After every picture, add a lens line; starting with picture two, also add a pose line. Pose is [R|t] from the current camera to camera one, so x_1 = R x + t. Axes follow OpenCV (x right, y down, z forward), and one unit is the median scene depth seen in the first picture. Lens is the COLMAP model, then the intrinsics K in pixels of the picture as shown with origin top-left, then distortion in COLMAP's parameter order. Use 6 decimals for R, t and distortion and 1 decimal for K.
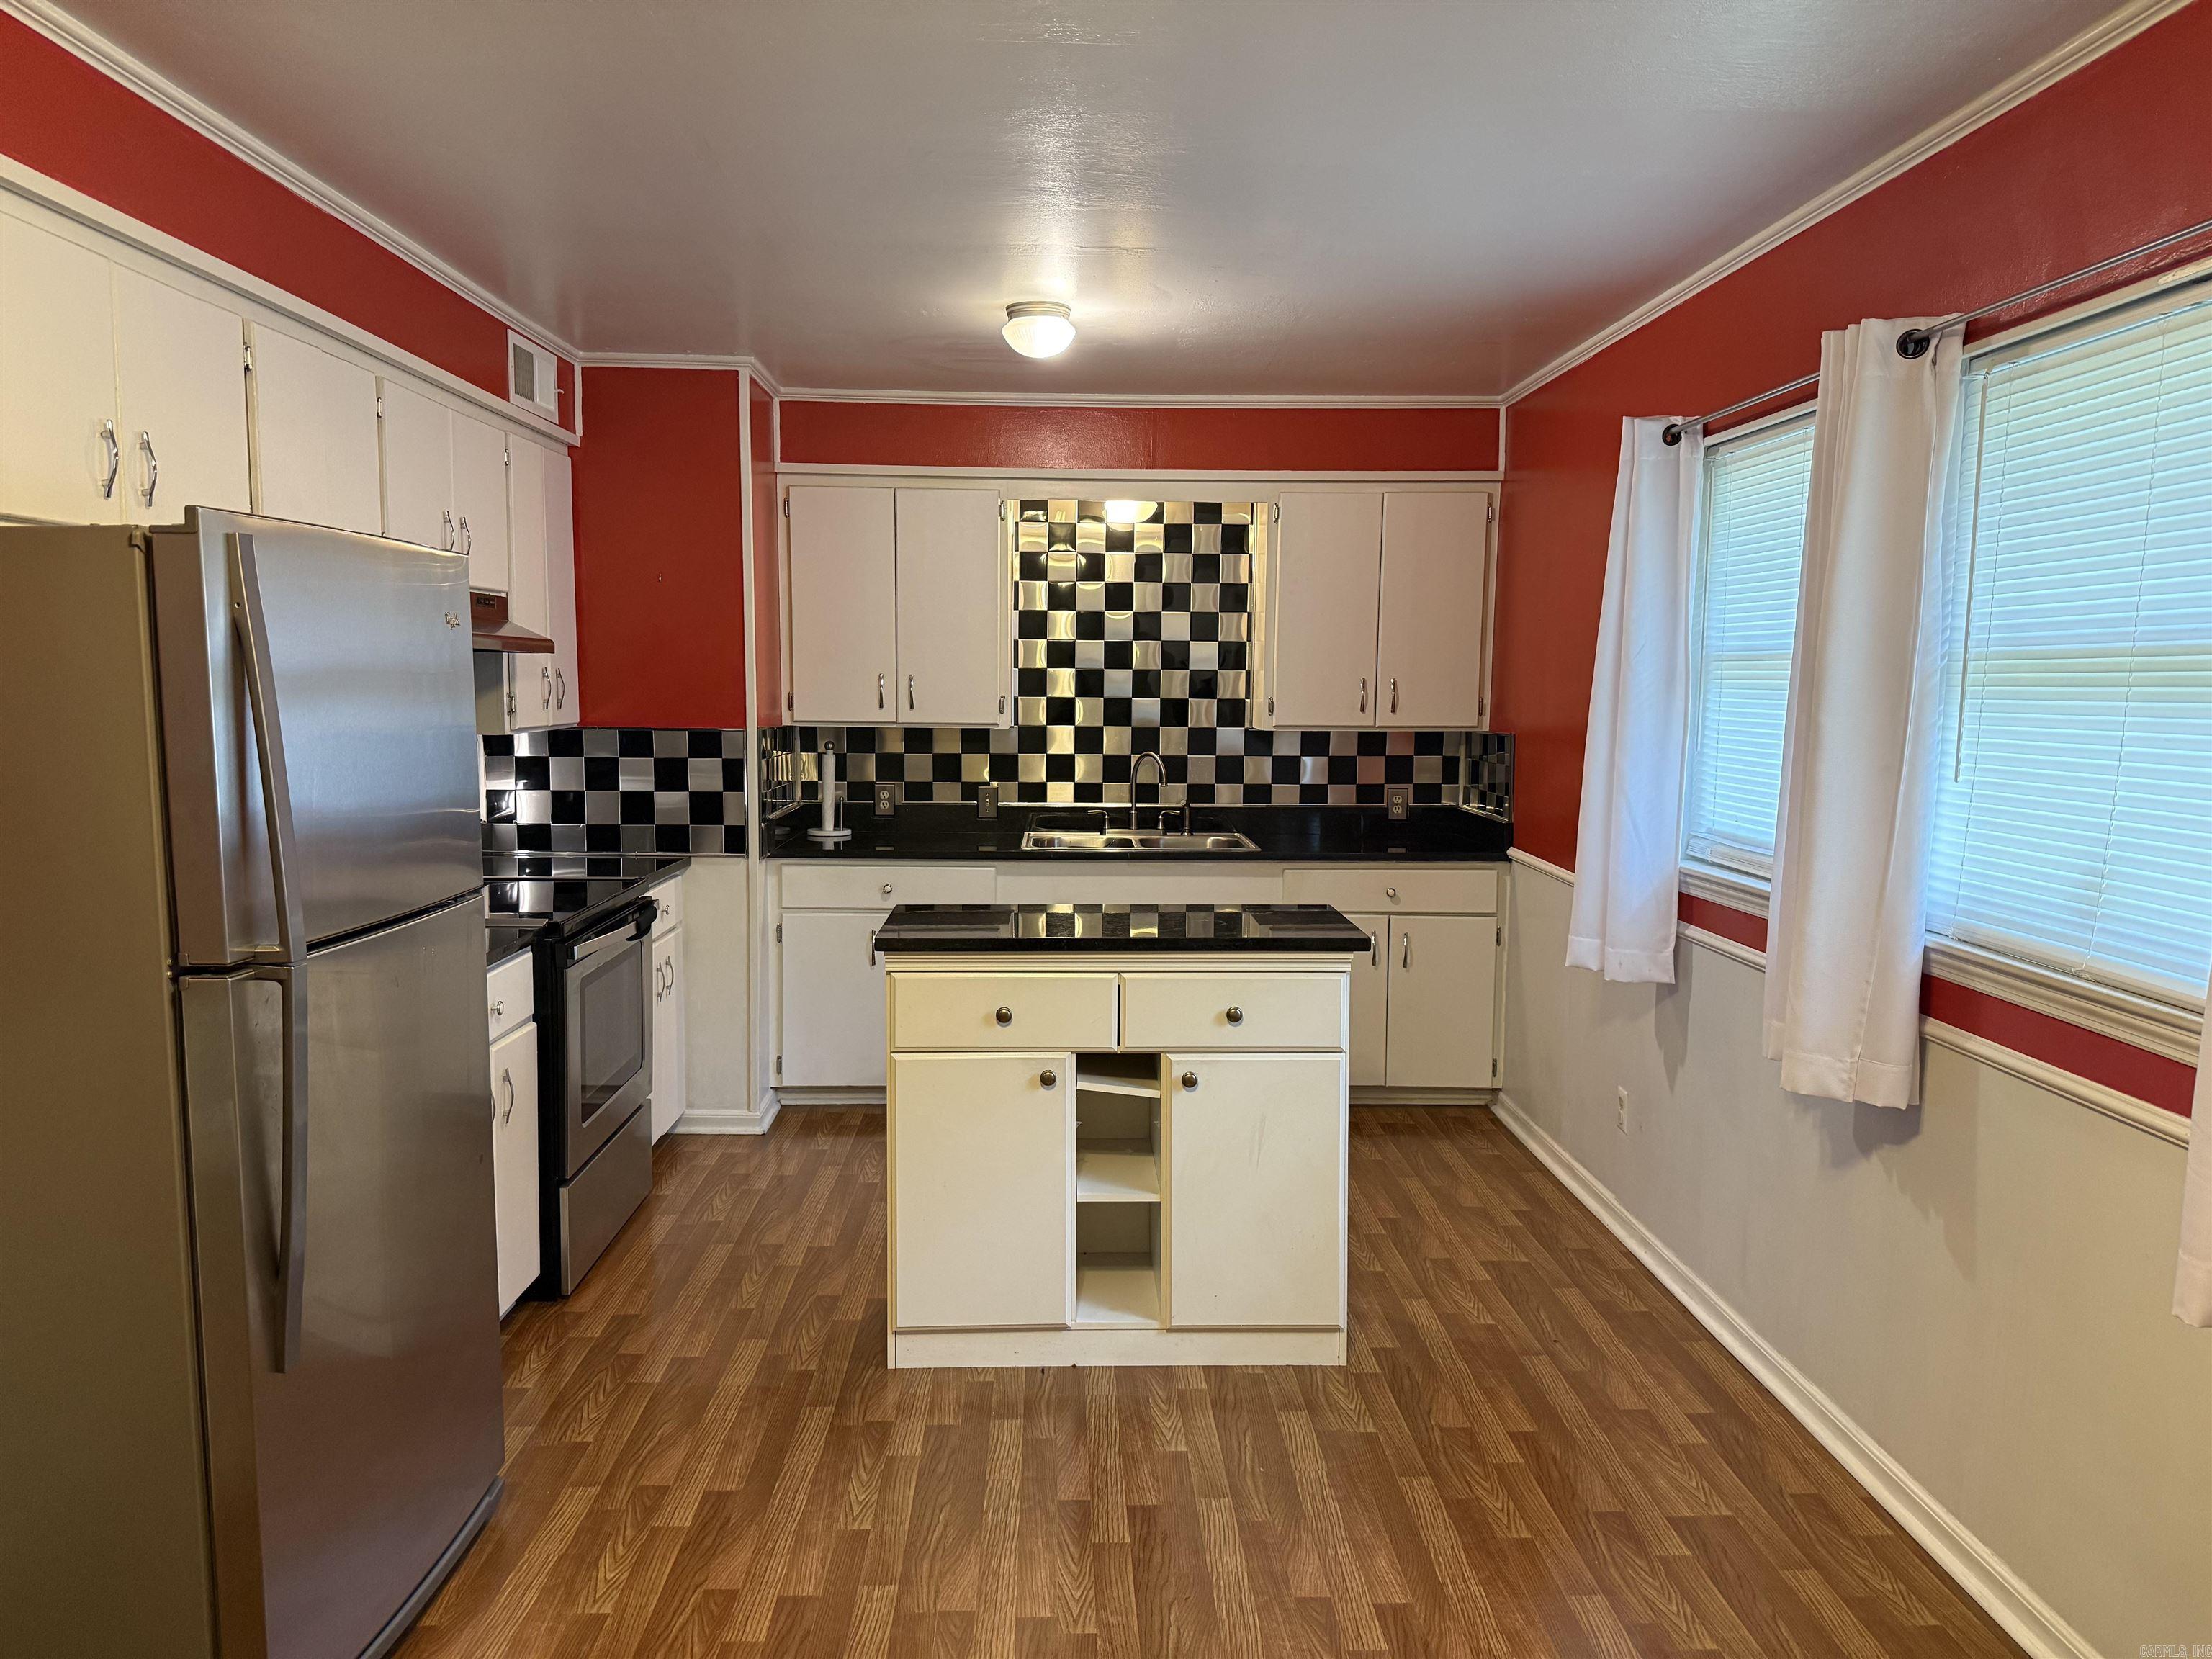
lens RADIAL K [[1546.8, 0, 1118.9], [0, 1546.8, 836.1], [0, 0, 1]] dist [0.164248, -0.291930]
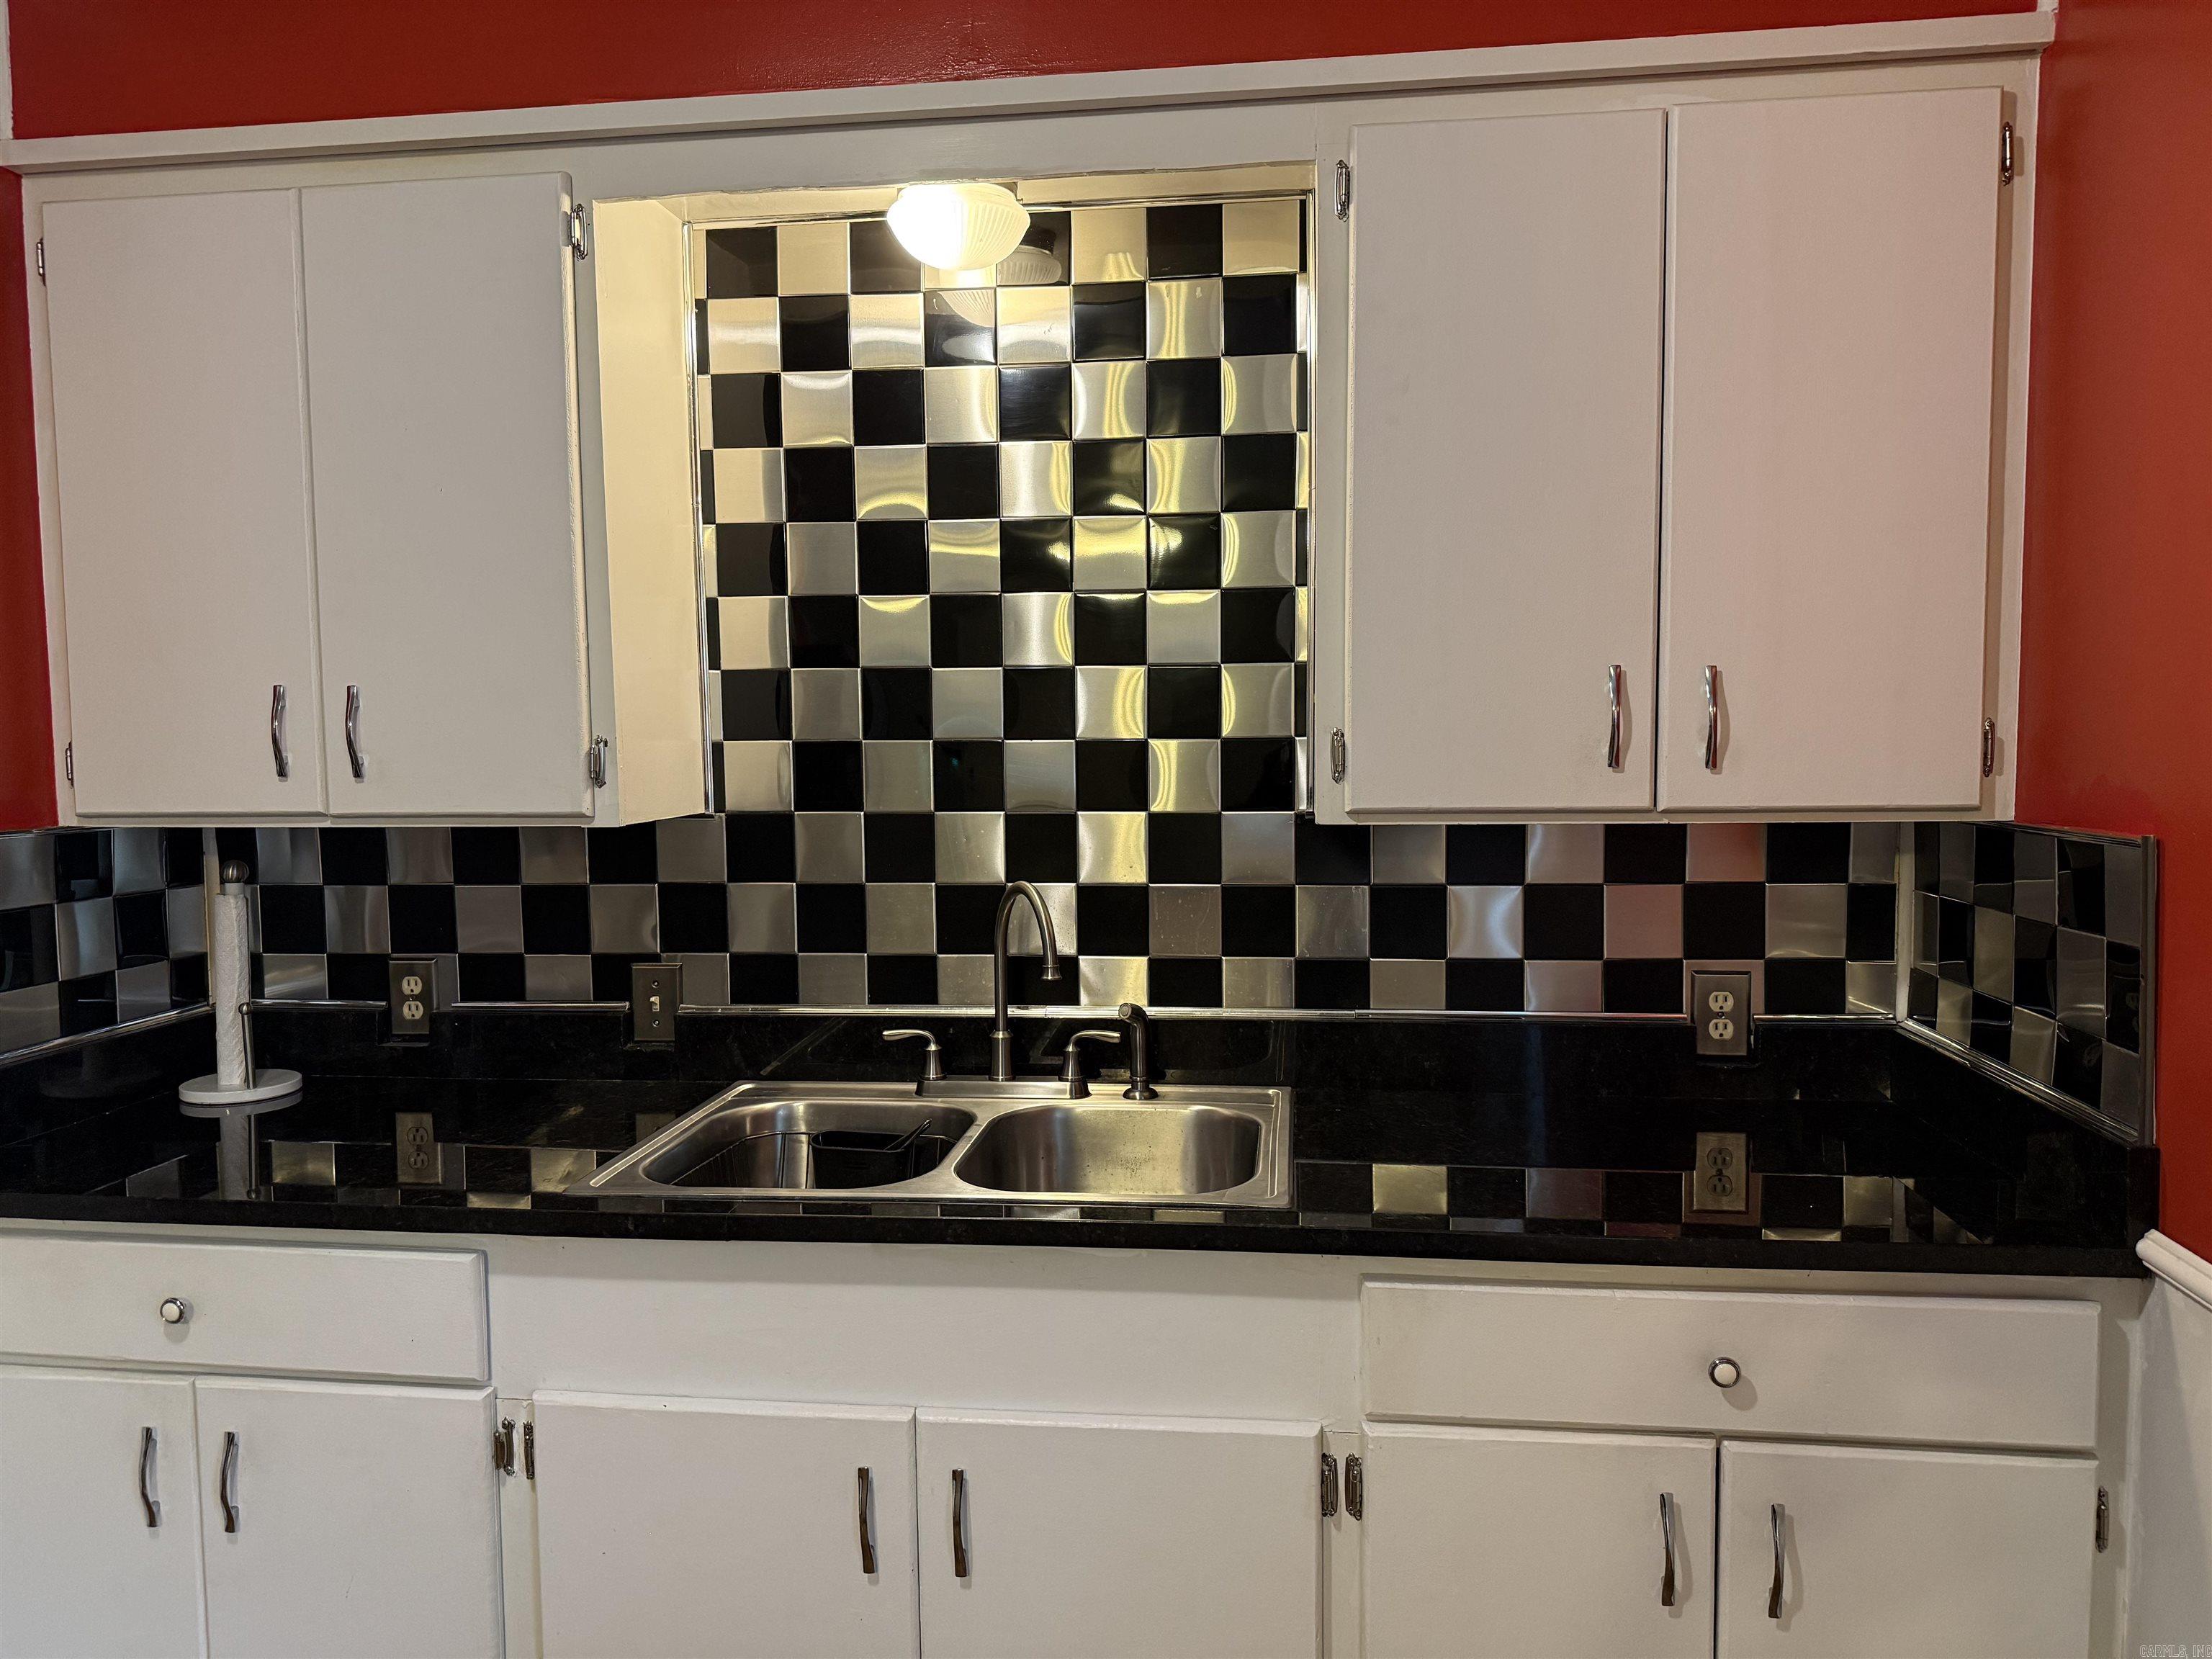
lens RADIAL K [[1546.8, 0, 1118.9], [0, 1546.8, 836.1], [0, 0, 1]] dist [0.164248, -0.291930]
pose [[0.987862, -0.007607, -0.155148, 0.098033], [0.001540, 0.999231, -0.039187, -0.049347], [0.155327, 0.038473, 0.987114, 0.617440]]
